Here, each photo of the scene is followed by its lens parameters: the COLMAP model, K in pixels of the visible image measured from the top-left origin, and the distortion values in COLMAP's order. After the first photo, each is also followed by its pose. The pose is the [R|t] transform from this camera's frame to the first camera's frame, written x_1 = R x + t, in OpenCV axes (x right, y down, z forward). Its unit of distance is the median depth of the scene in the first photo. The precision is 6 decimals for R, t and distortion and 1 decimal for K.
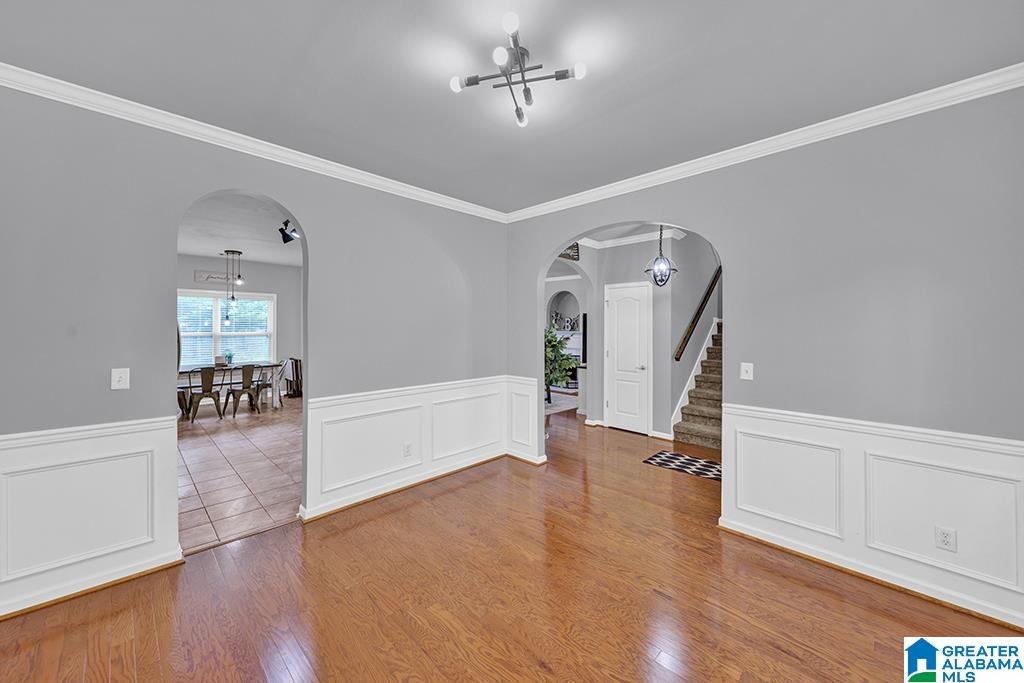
lens RADIAL K [[375.0, 0, 513.9], [0, 375.0, 326.6], [0, 0, 1]] dist [-0.000852, 0.000128]
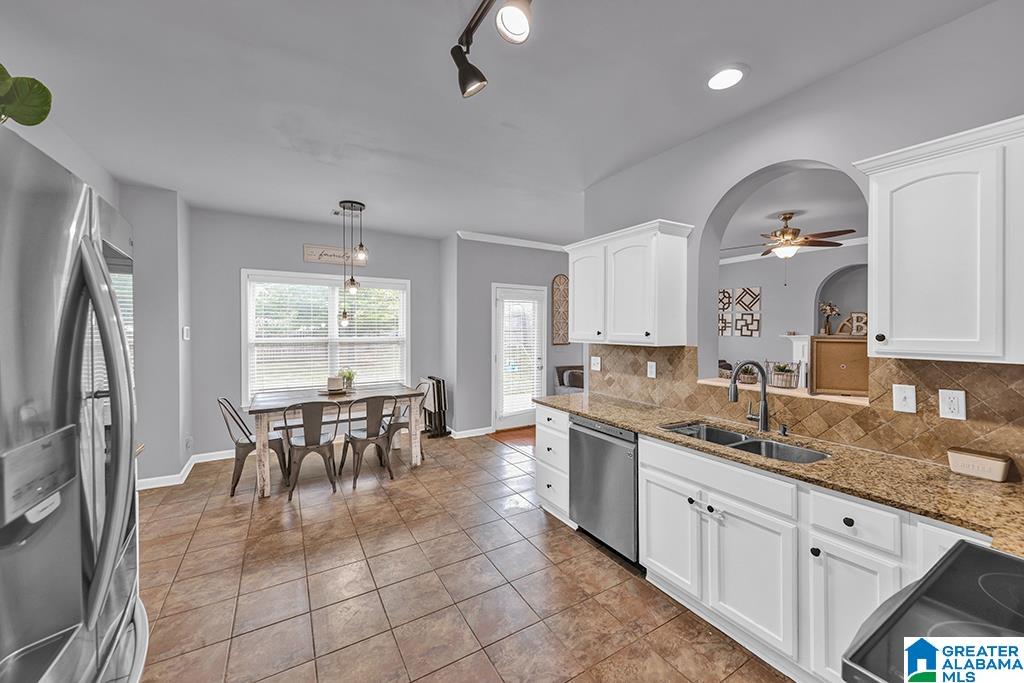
lens RADIAL K [[391.9, 0, 508.2], [0, 391.9, 333.9], [0, 0, 1]] dist [-0.007837, -0.000401]
pose [[0.960112, 0.000054, -0.279617, -0.284665], [0.003143, 0.999935, 0.010985, 0.001676], [0.279600, -0.011426, 0.960049, 0.397766]]
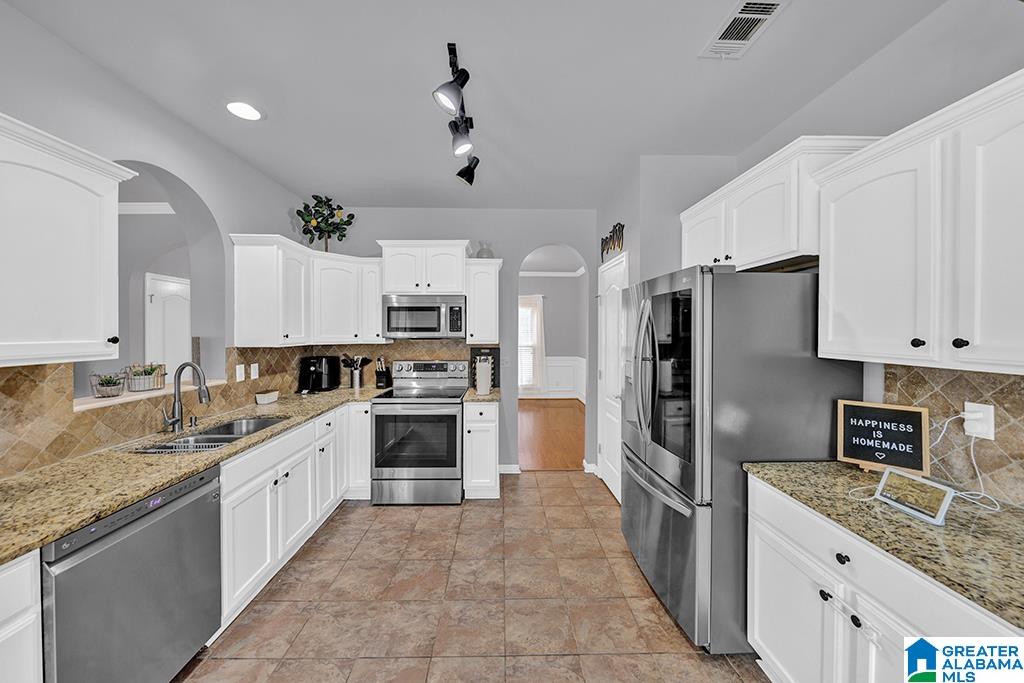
lens RADIAL K [[343.5, 0, 507.7], [0, 343.5, 330.4], [0, 0, 1]] dist [0.000850, -0.003929]
pose [[-0.706020, -0.002946, 0.708186, -1.026882], [-0.002339, 0.999996, 0.001828, -0.003034], [-0.708188, -0.000366, -0.706024, 1.358135]]
